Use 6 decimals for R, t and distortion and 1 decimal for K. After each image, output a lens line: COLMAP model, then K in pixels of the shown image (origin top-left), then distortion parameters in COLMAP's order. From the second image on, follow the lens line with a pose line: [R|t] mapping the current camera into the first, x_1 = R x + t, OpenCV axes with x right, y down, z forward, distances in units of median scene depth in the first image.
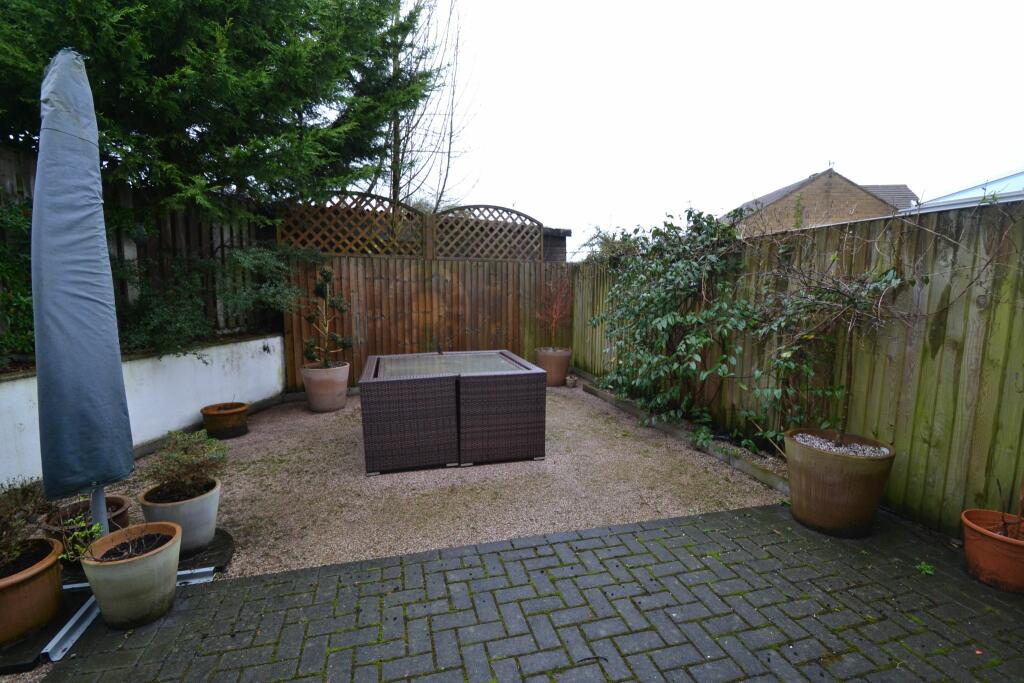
lens RADIAL K [[453.5, 0, 504.1], [0, 453.5, 347.2], [0, 0, 1]] dist [0.012273, -0.015802]
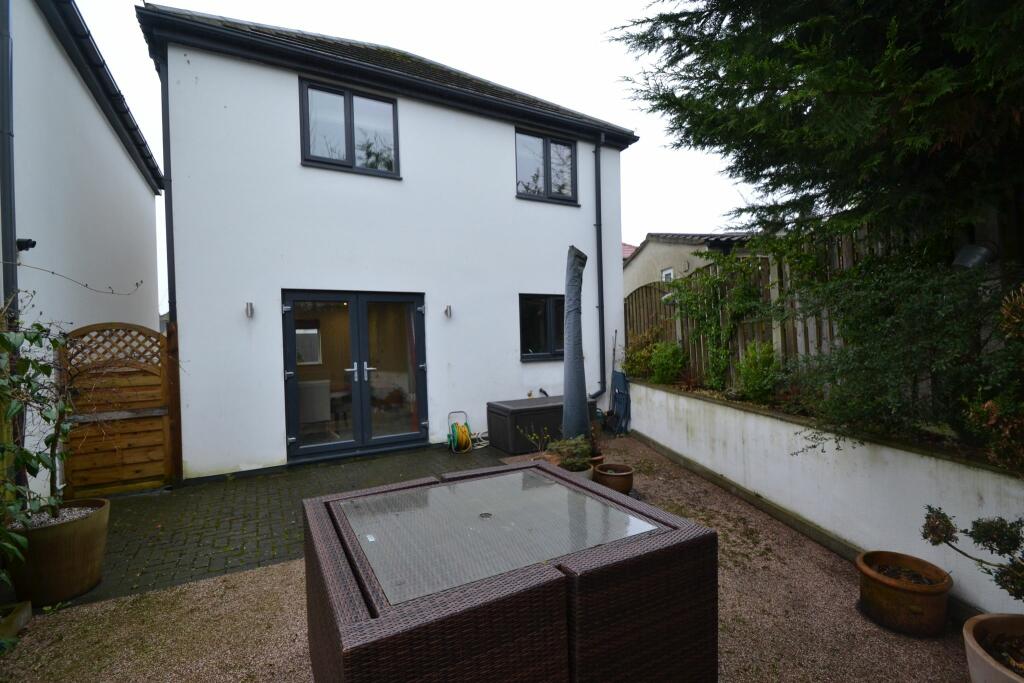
lens RADIAL K [[453.5, 0, 504.1], [0, 453.5, 347.2], [0, 0, 1]] dist [0.012273, -0.015802]
pose [[-0.970165, 0.030373, -0.240535, -0.041077], [-0.004807, 0.989517, 0.144335, -0.298224], [0.242397, 0.141185, -0.959849, 1.971055]]
